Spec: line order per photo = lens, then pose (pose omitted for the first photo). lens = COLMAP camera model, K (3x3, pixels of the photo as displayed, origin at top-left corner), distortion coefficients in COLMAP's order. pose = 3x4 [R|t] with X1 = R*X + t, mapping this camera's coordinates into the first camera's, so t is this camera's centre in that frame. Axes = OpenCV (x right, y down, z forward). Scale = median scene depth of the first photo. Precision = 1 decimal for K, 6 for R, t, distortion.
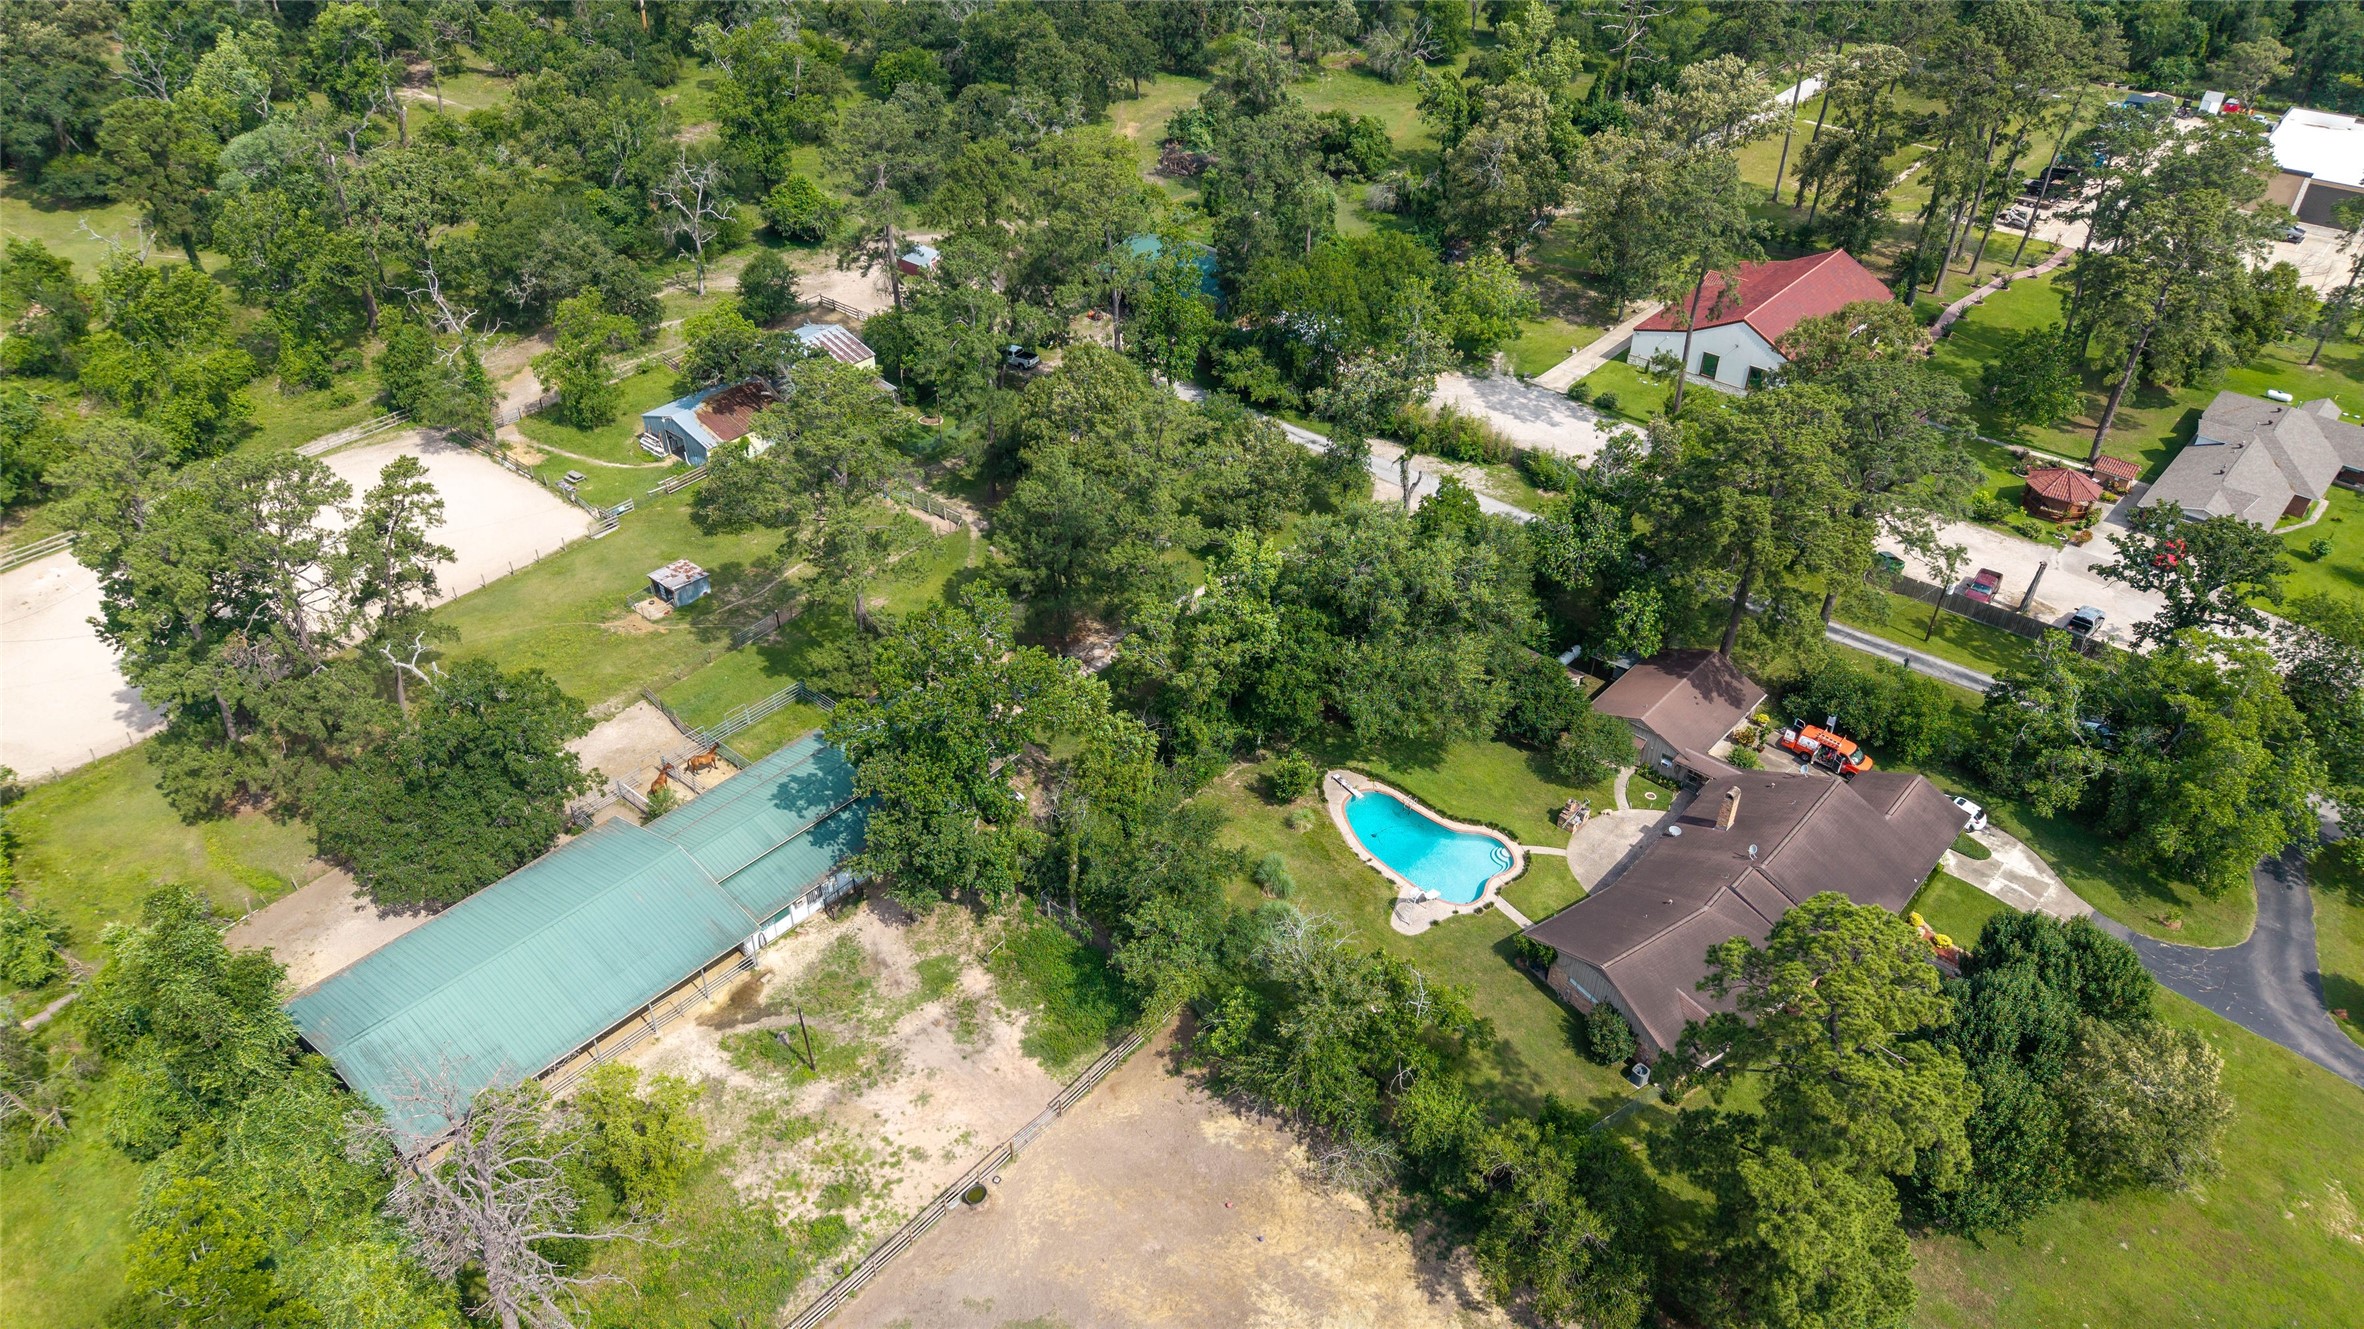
lens RADIAL K [[1570.5, 0, 1137.6], [0, 1570.5, 661.3], [0, 0, 1]] dist [0.037902, -0.034882]
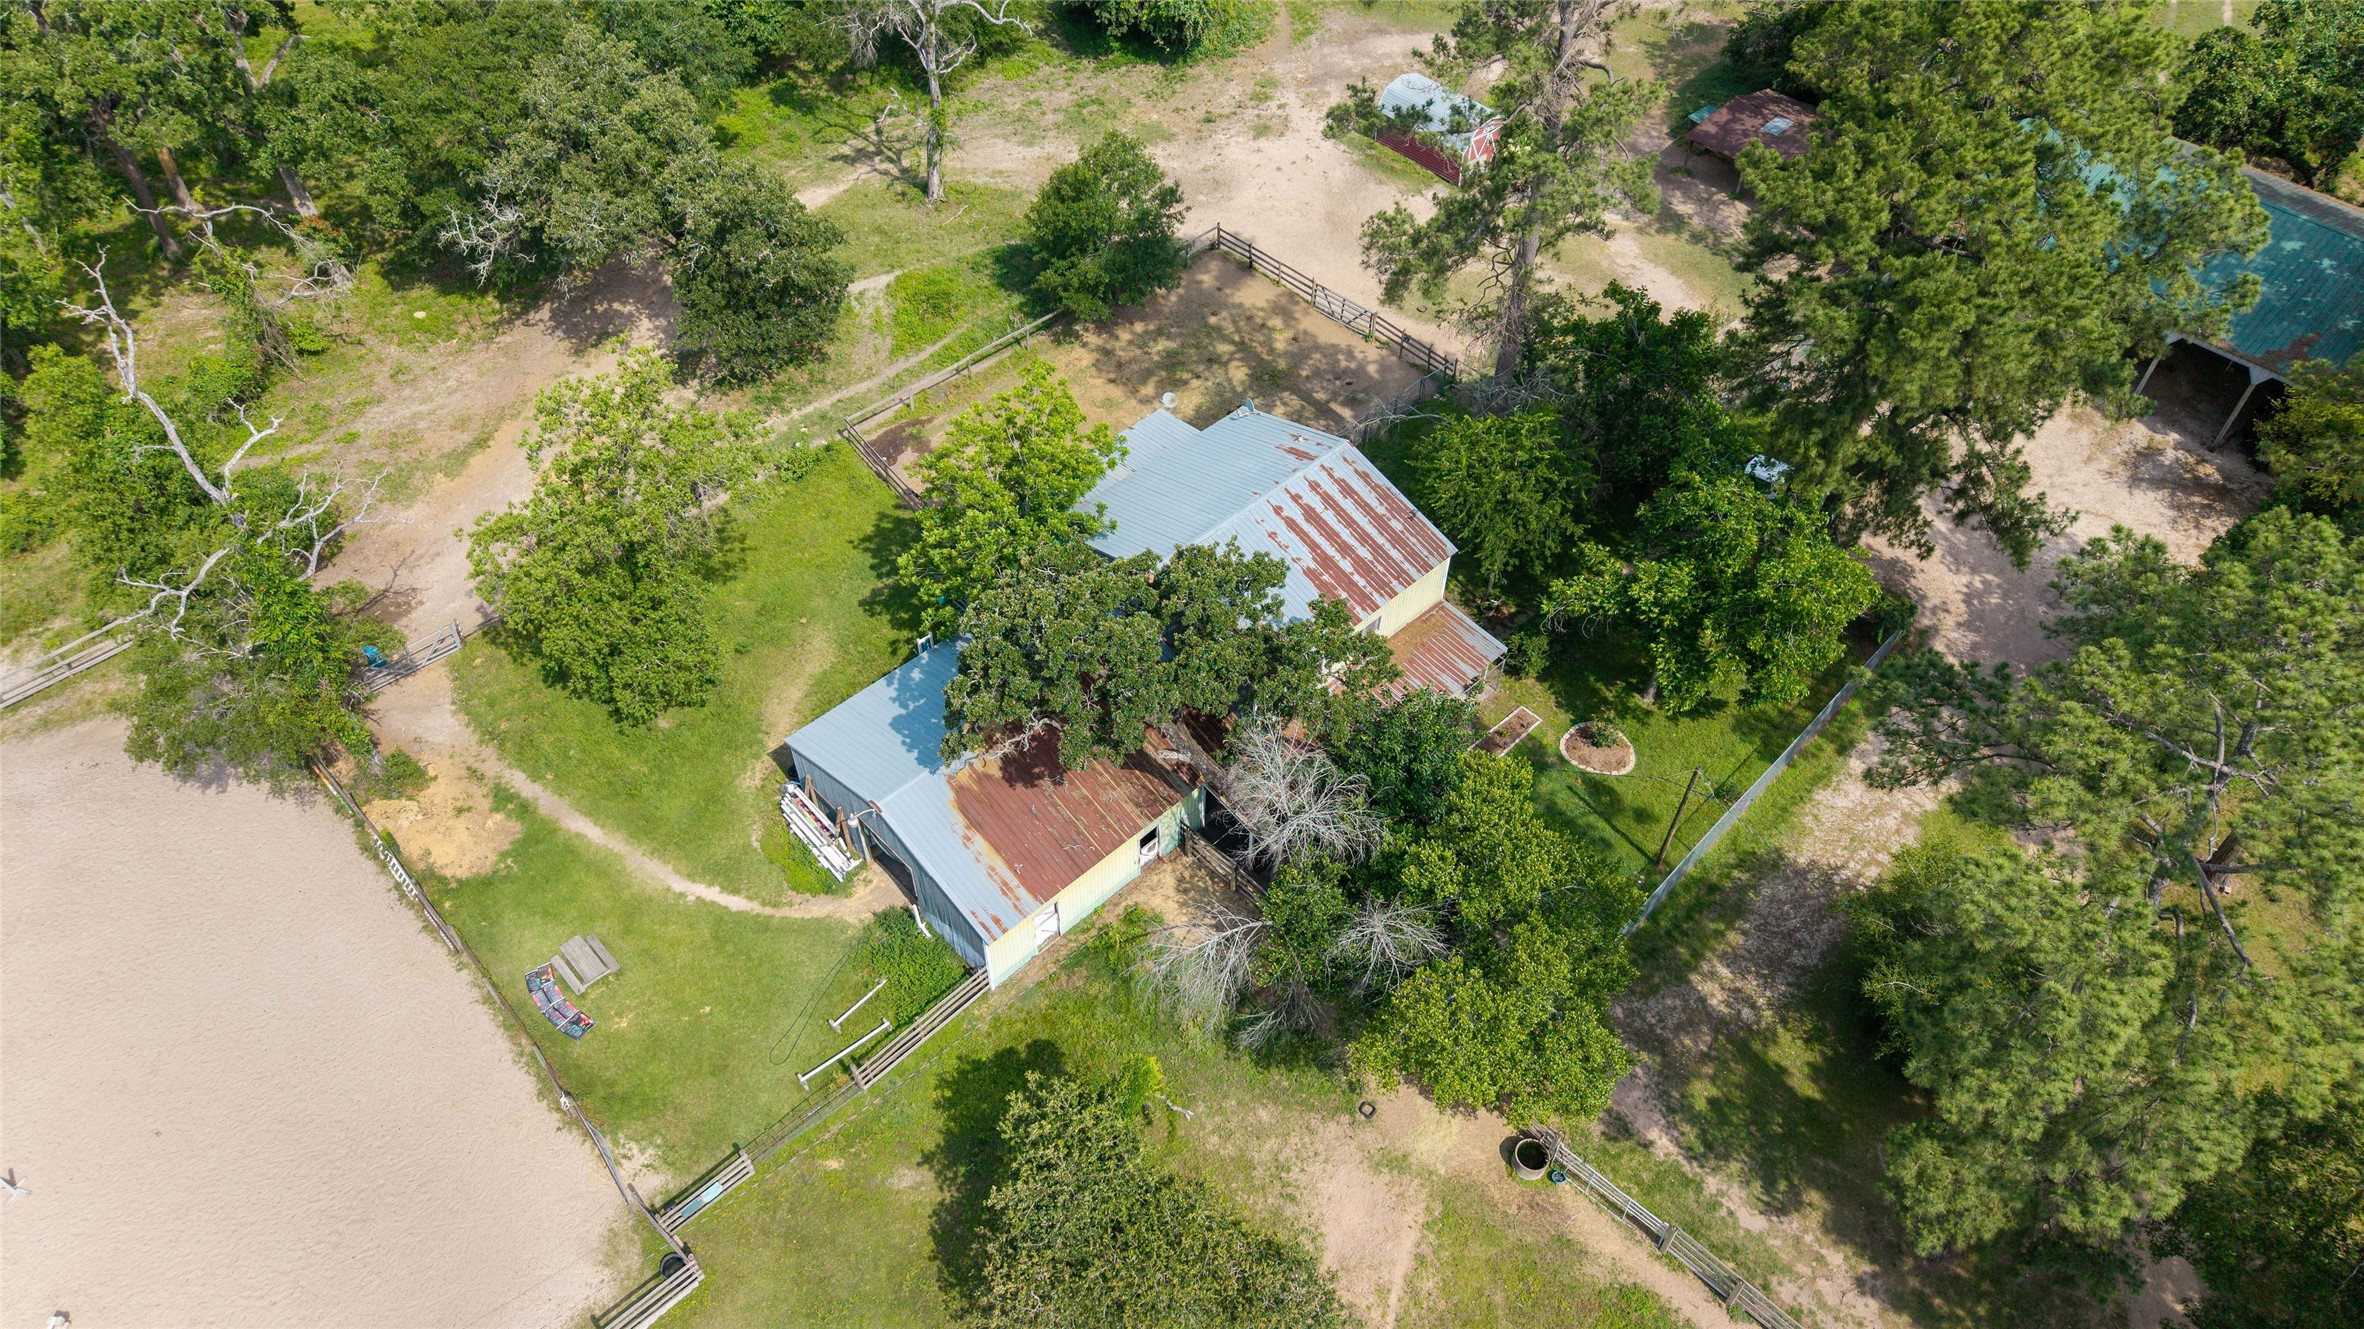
lens RADIAL K [[1570.5, 0, 1137.6], [0, 1570.5, 661.3], [0, 0, 1]] dist [0.037902, -0.034882]
pose [[0.993878, 0.088040, -0.066753, -0.218295], [-0.071186, 0.972327, 0.222515, -0.250644], [0.084496, -0.216401, 0.972641, 0.680295]]
